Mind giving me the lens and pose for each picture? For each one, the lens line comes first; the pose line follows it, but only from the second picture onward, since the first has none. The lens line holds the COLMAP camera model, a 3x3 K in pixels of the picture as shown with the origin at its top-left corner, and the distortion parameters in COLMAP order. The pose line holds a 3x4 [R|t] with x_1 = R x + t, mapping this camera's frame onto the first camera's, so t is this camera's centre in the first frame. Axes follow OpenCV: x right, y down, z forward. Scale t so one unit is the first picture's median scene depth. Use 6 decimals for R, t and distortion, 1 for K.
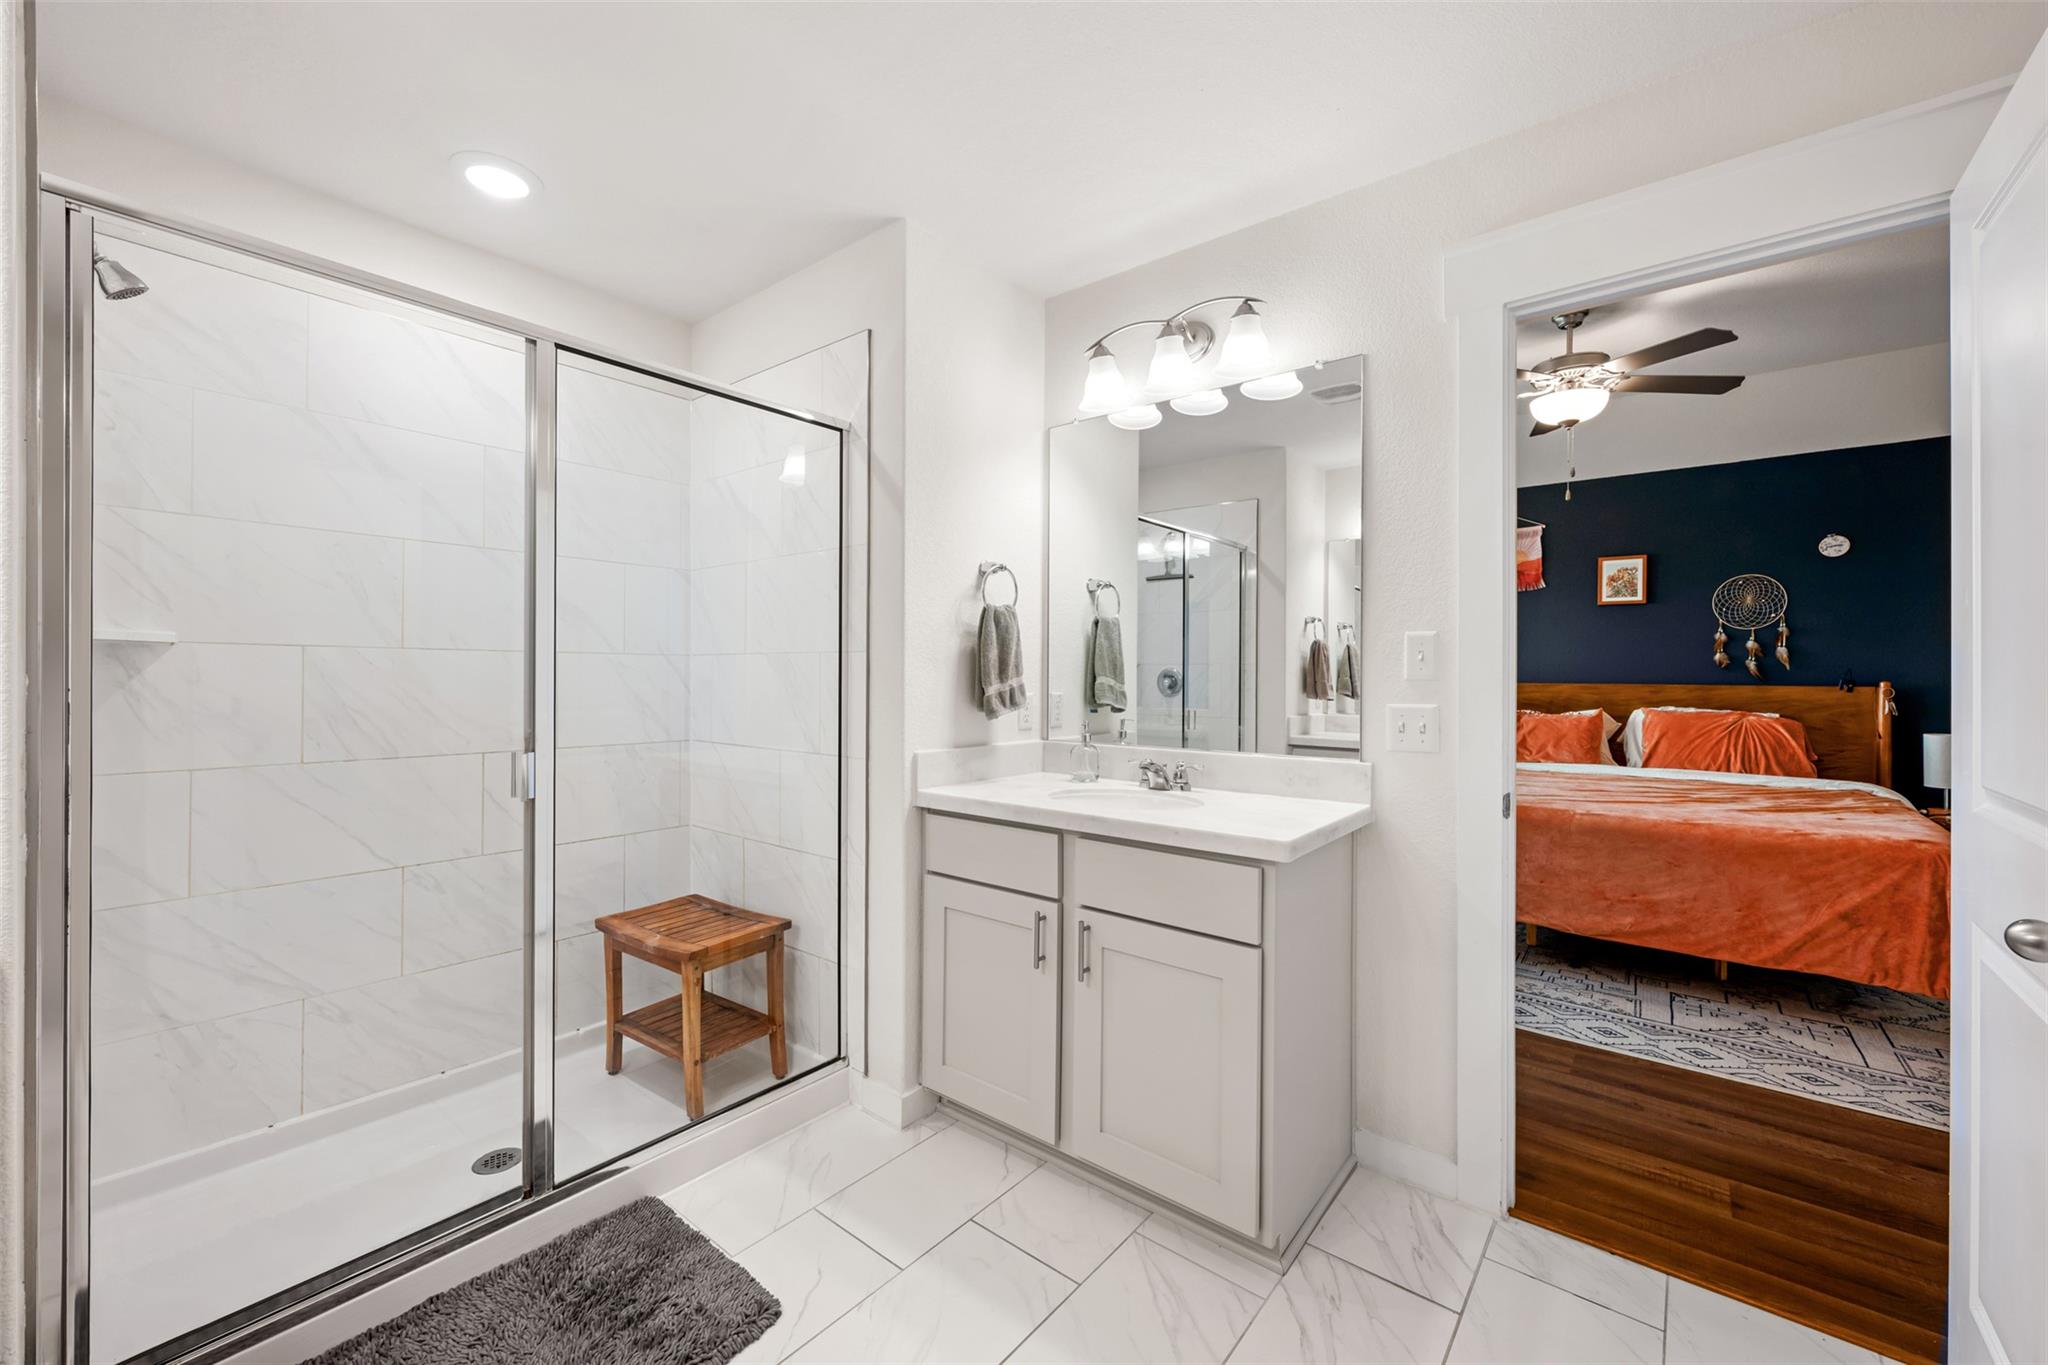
lens RADIAL K [[801.5, 0, 1023.9], [0, 801.5, 679.7], [0, 0, 1]] dist [-0.001098, -0.000254]
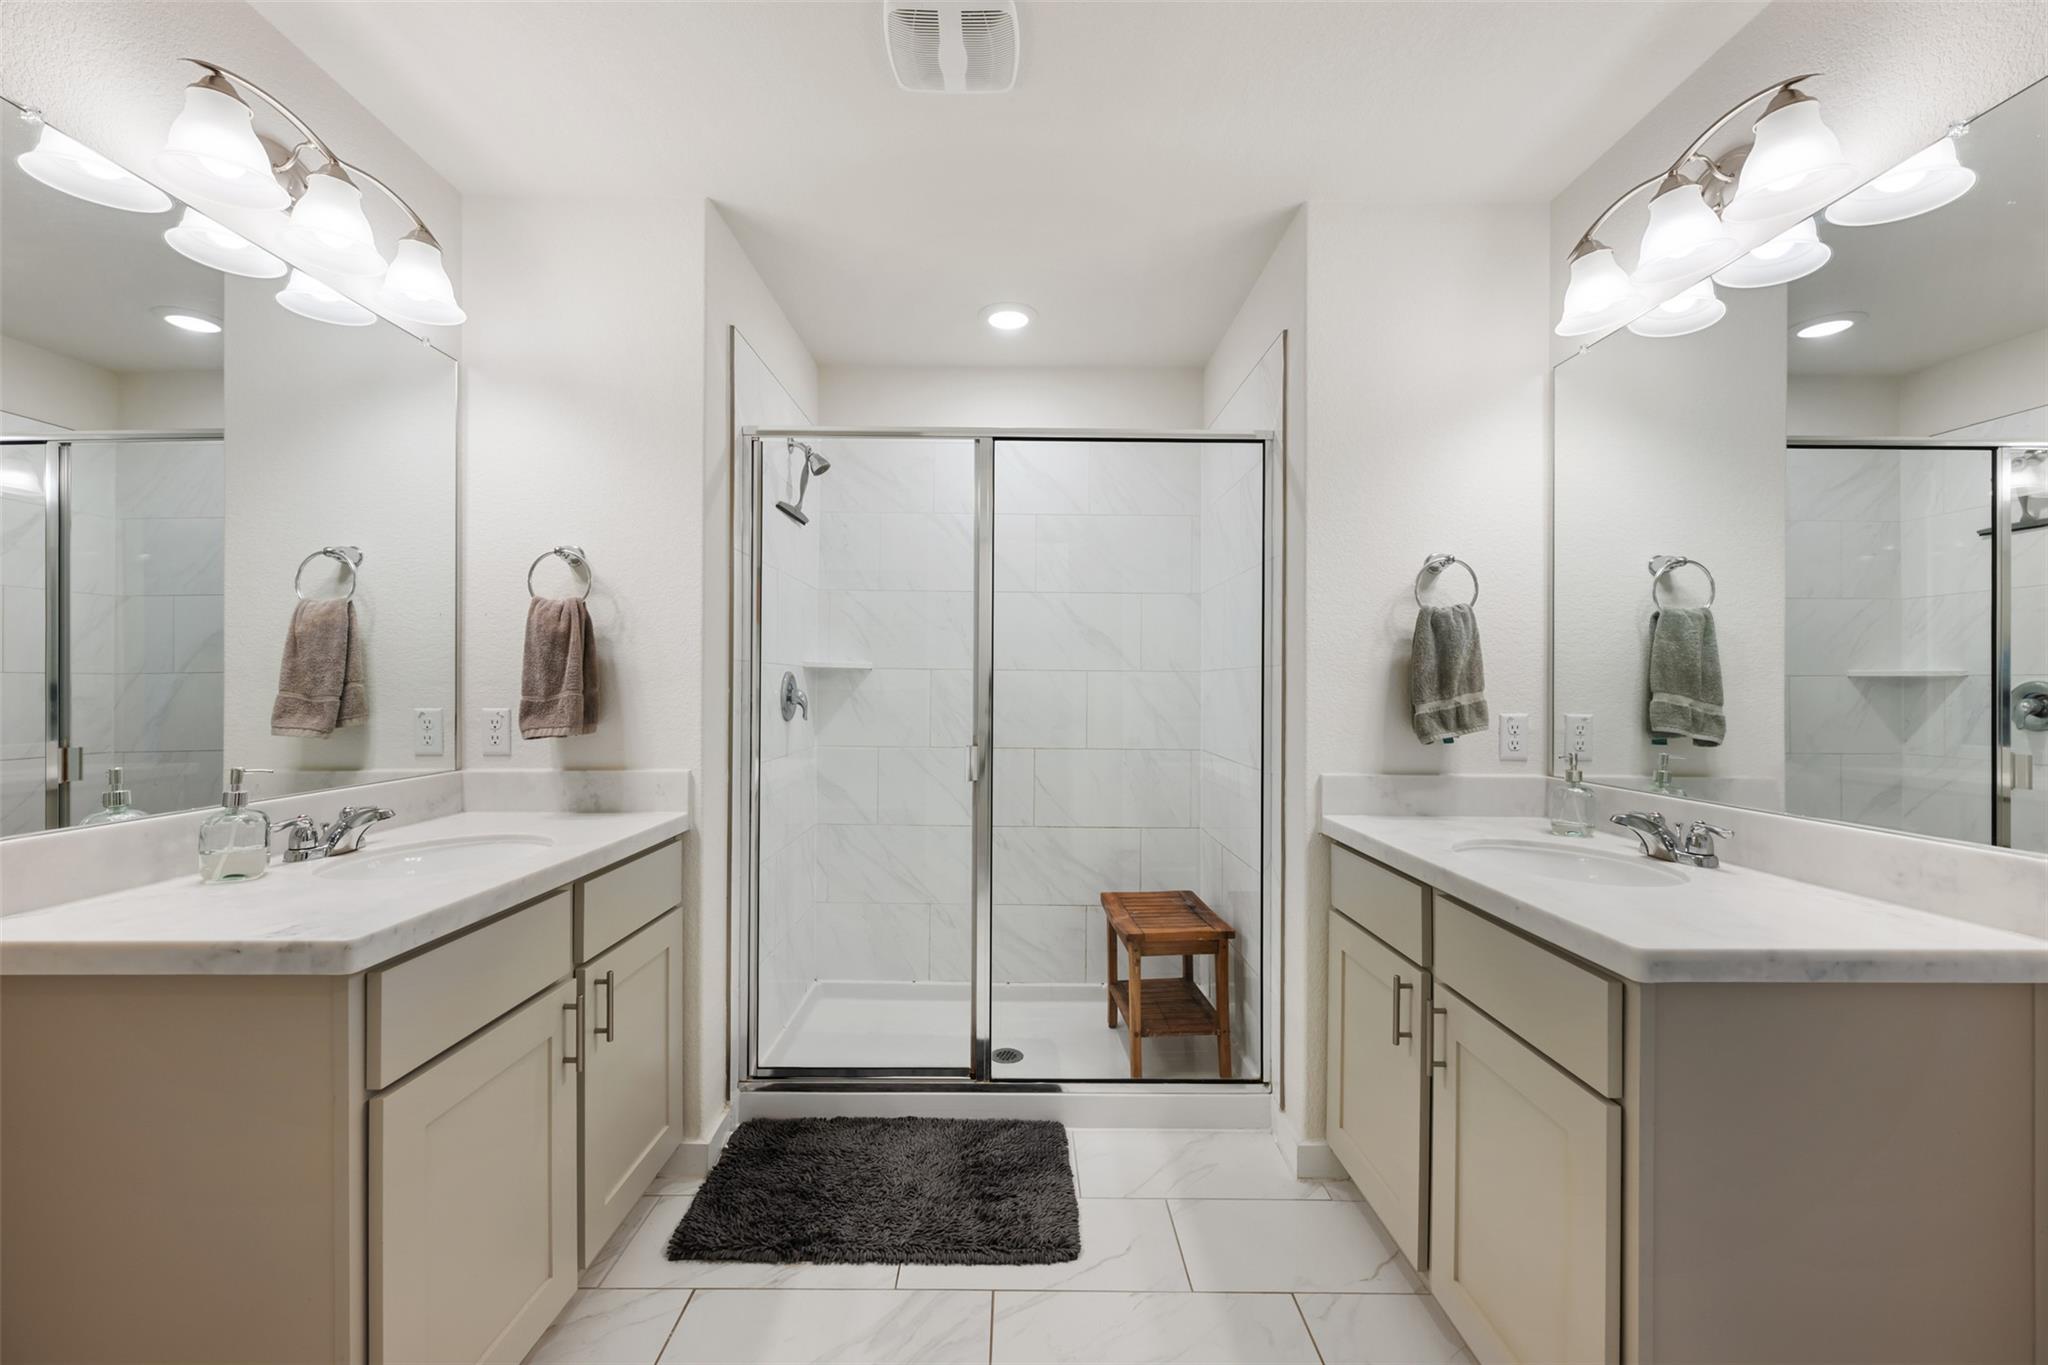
lens RADIAL K [[801.5, 0, 1004.2], [0, 801.5, 687.0], [0, 0, 1]] dist [-0.001098, -0.000254]
pose [[0.637368, -0.000073, -0.770559, 0.339038], [-0.009090, 0.999930, -0.007614, 0.001355], [0.770506, 0.011858, 0.637323, 0.135740]]
